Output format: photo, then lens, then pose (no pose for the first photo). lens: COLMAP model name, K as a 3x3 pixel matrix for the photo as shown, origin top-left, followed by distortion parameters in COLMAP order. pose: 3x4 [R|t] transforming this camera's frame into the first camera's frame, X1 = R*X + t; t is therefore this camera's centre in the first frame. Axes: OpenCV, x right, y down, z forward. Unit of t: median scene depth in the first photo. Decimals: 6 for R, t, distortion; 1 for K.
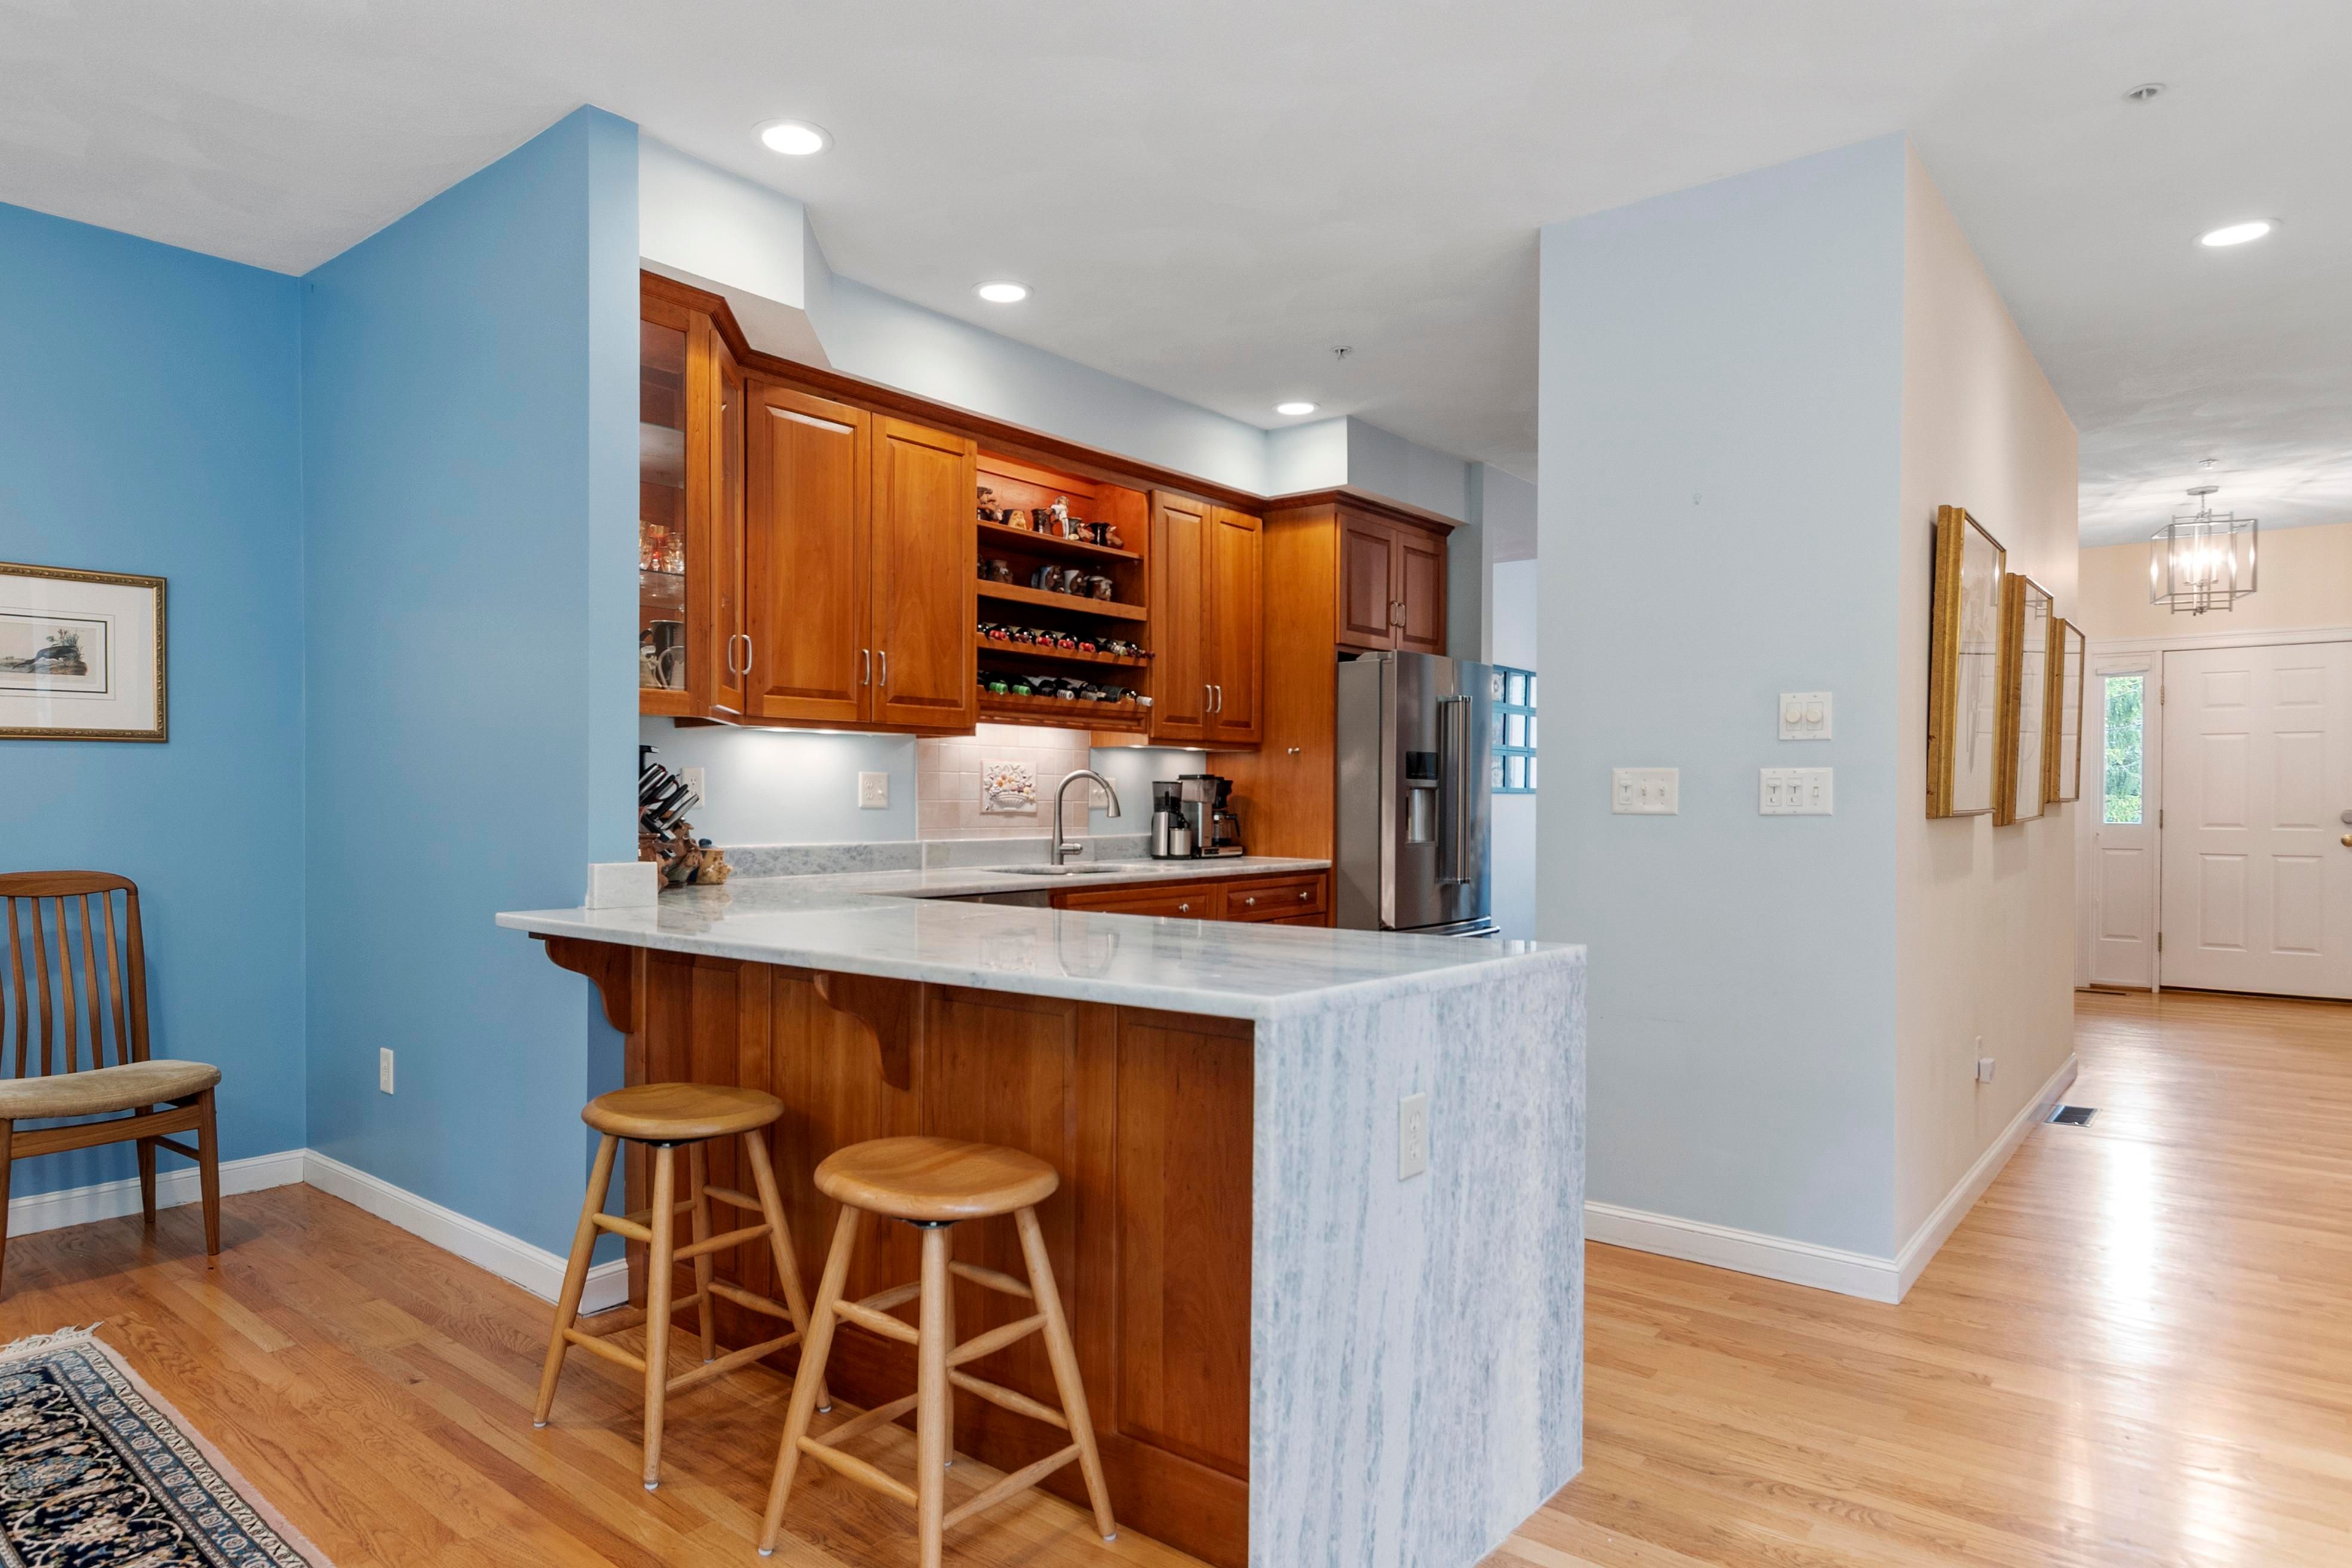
lens RADIAL K [[1370.4, 0, 1112.0], [0, 1370.4, 796.6], [0, 0, 1]] dist [0.000145, 0.000014]
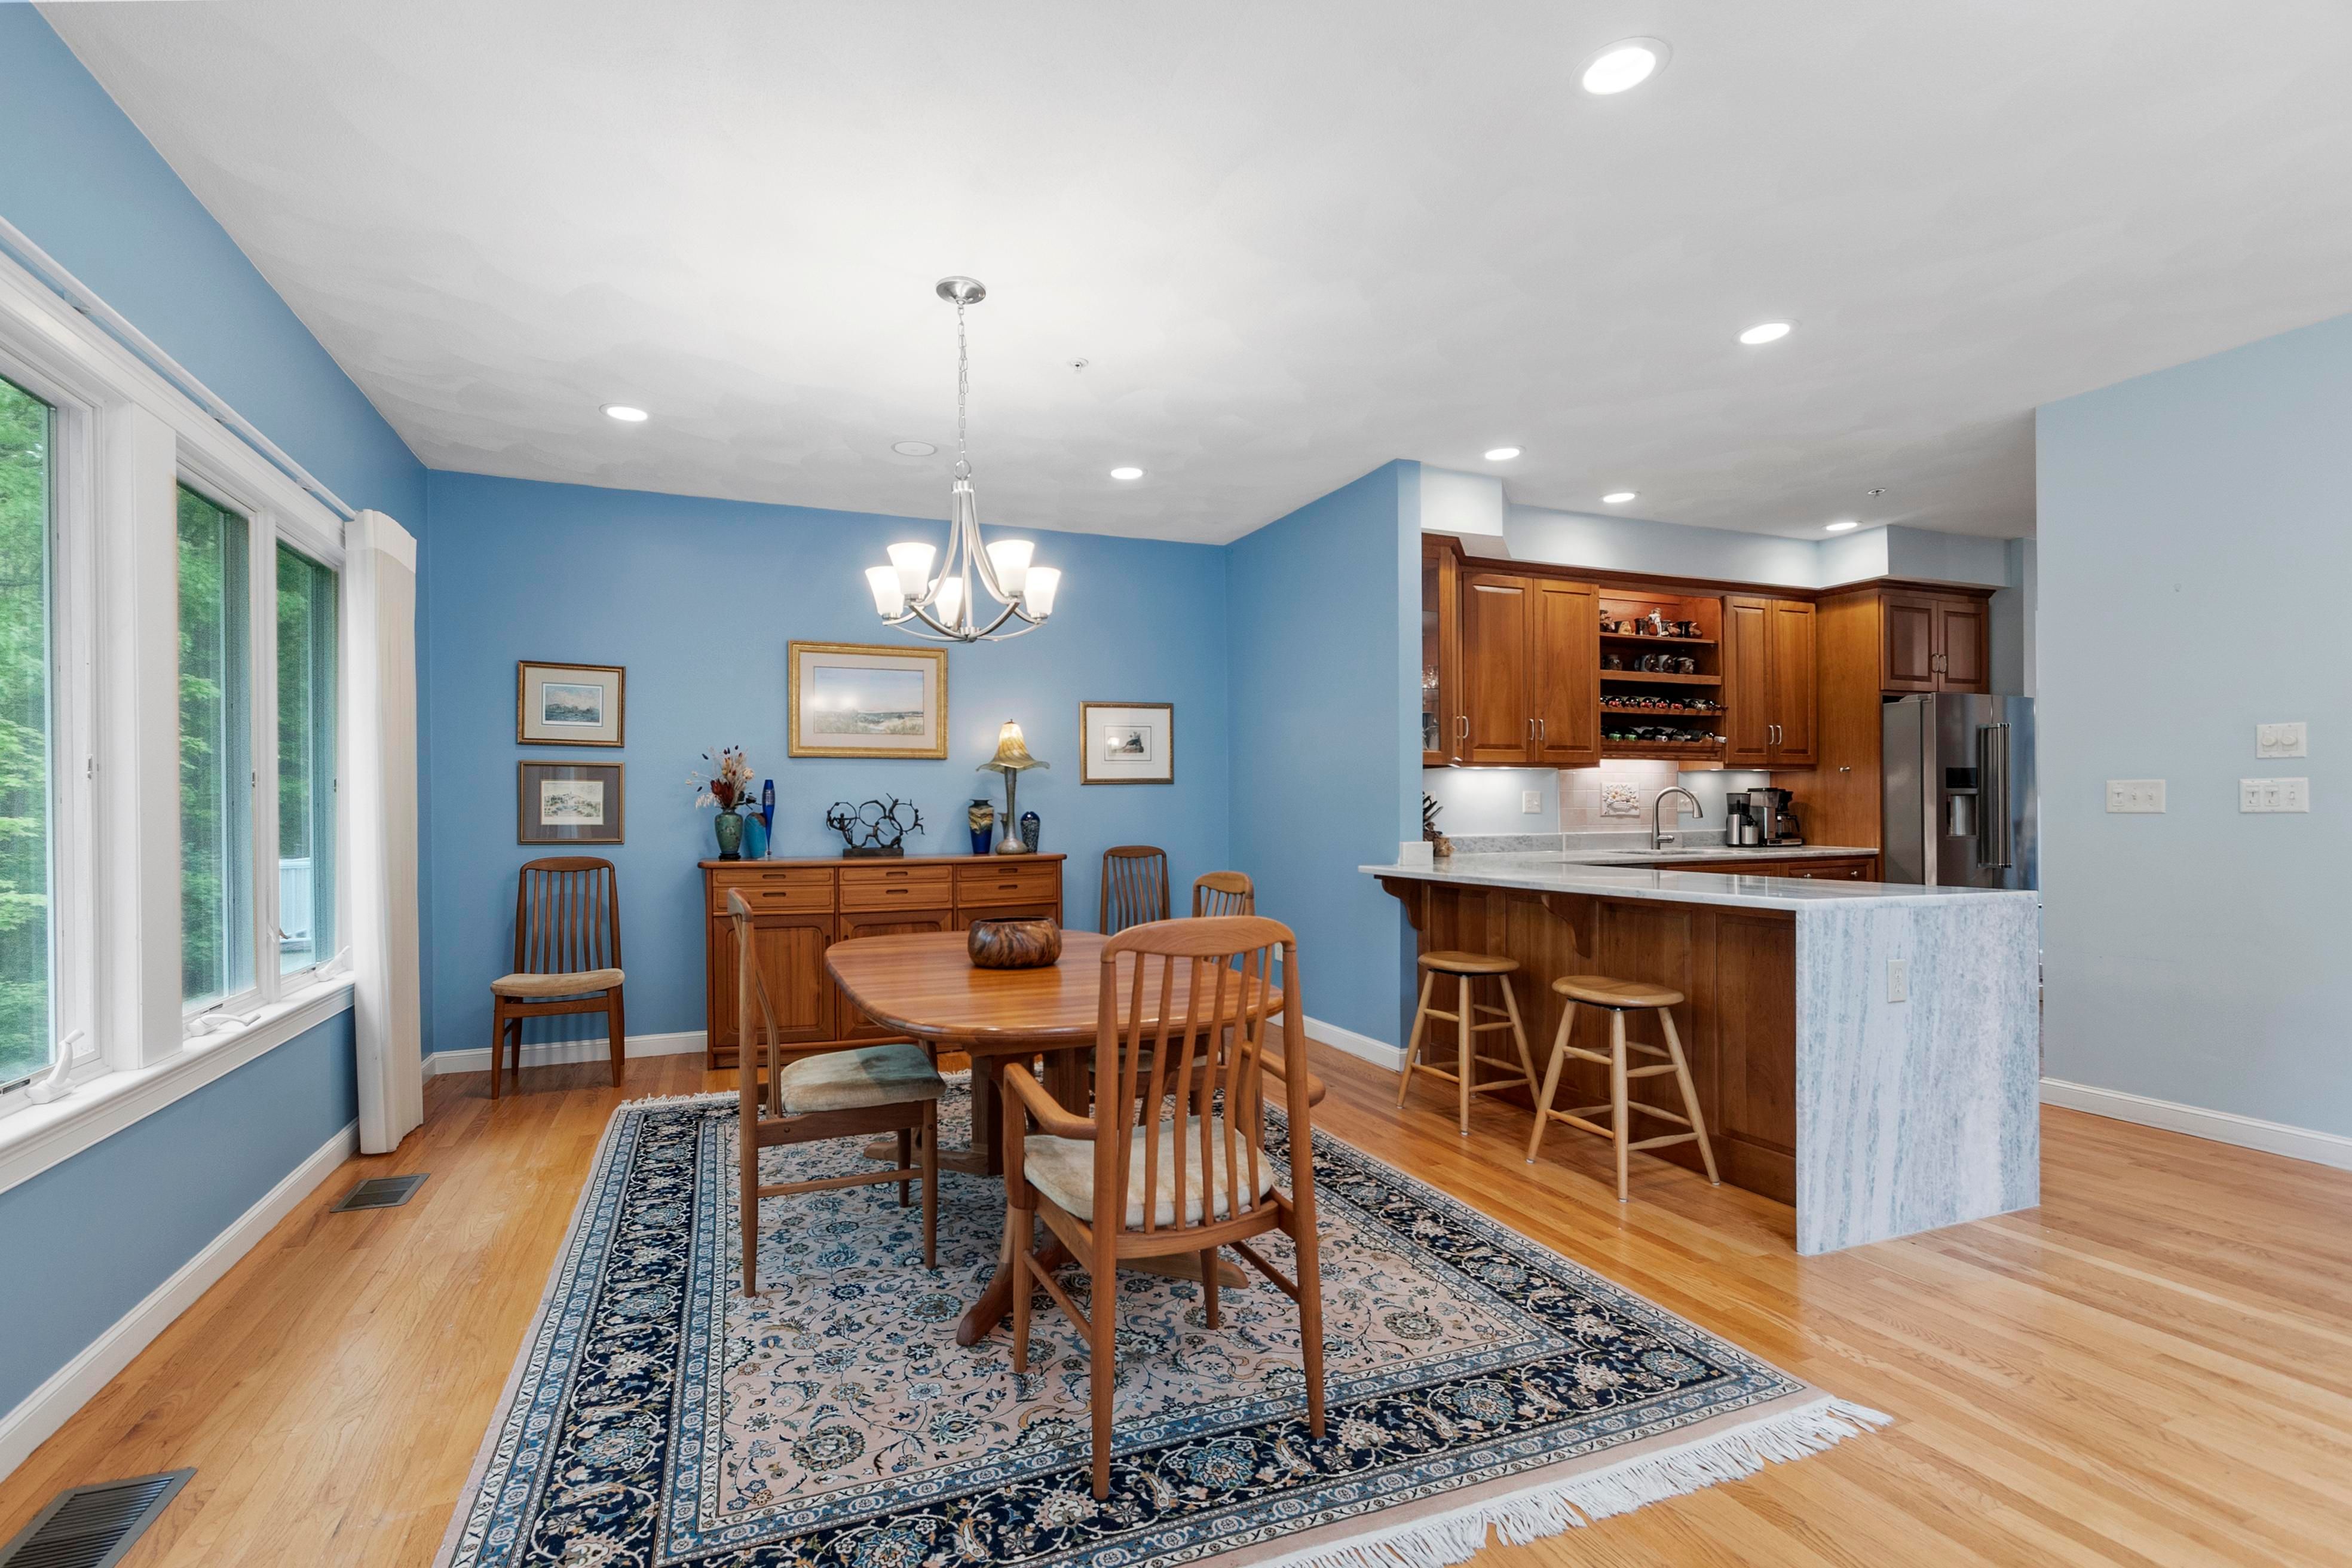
lens RADIAL K [[1038.9, 0, 1122.9], [0, 1038.9, 801.0], [0, 0, 1]] dist [0.001209, -0.000148]
pose [[0.882099, -0.012830, -0.470889, -0.020004], [0.010529, 0.999916, -0.007522, -0.001831], [0.470946, 0.001678, 0.882160, -0.332355]]
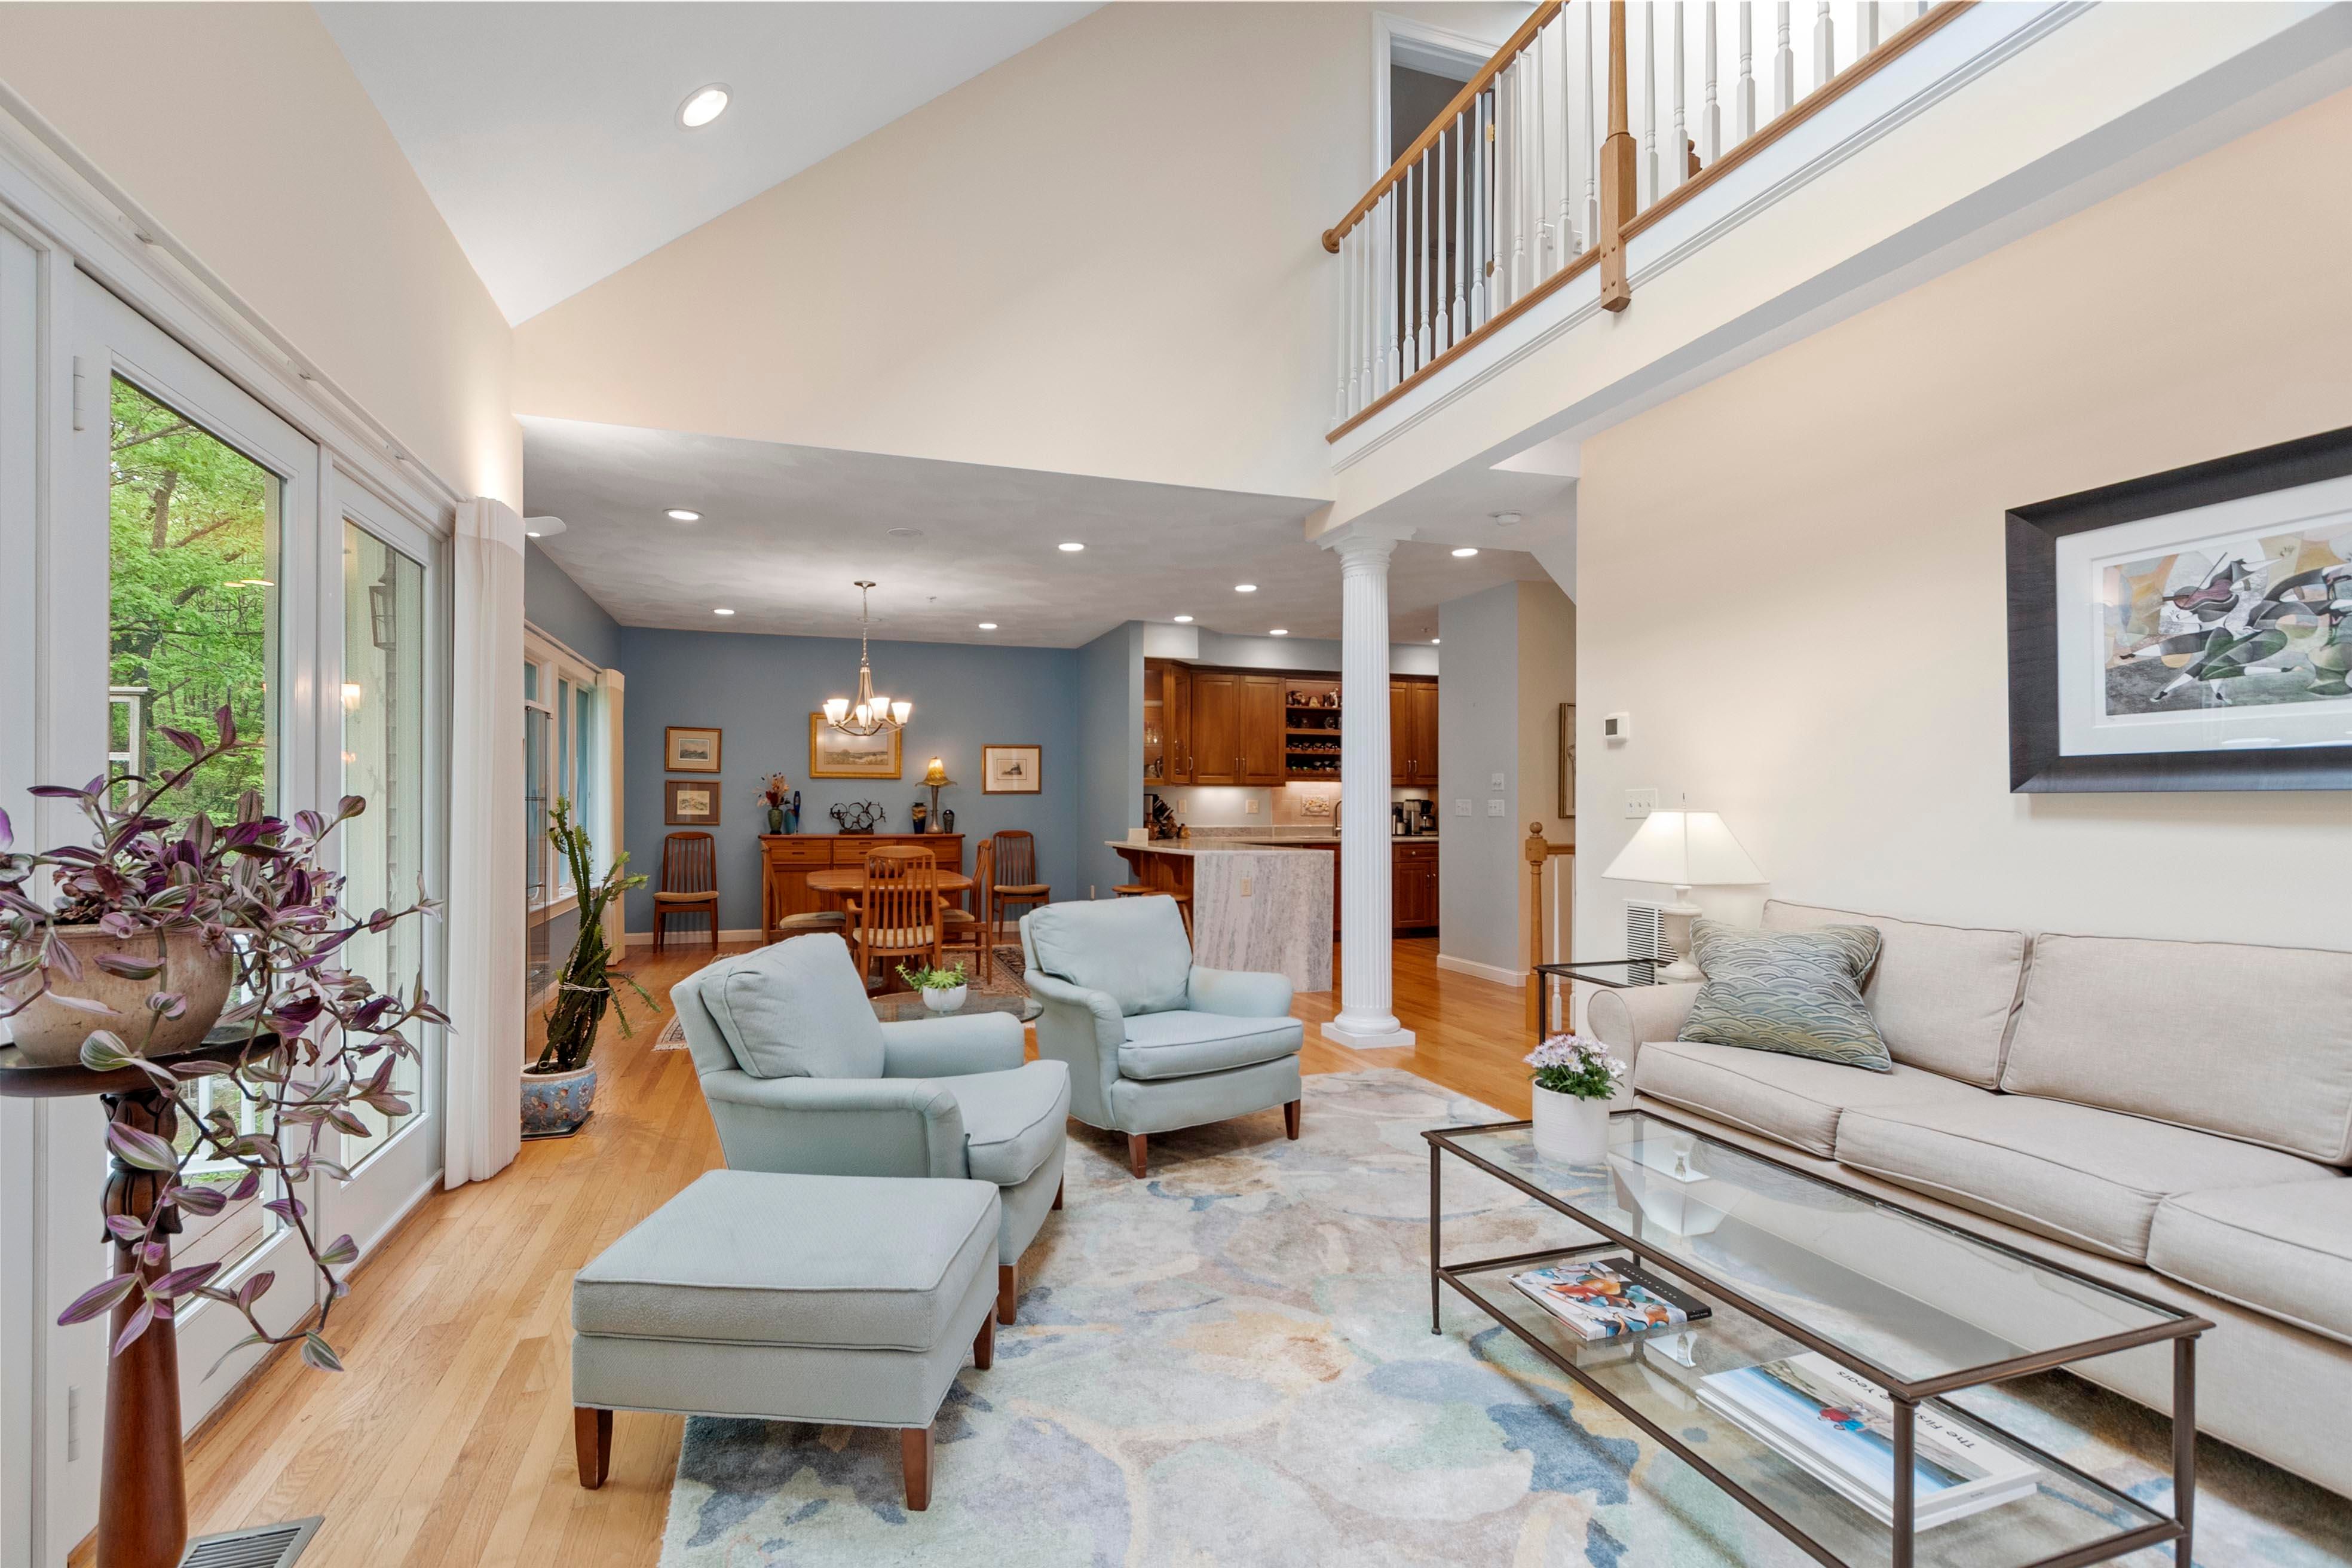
lens RADIAL K [[1034.4, 0, 1132.0], [0, 1034.4, 790.3], [0, 0, 1]] dist [0.000066, 0.001437]
pose [[0.848264, -0.008316, -0.529509, 0.714155], [0.001134, 0.999903, -0.013886, -0.009151], [0.529573, 0.011179, 0.848191, -0.873199]]
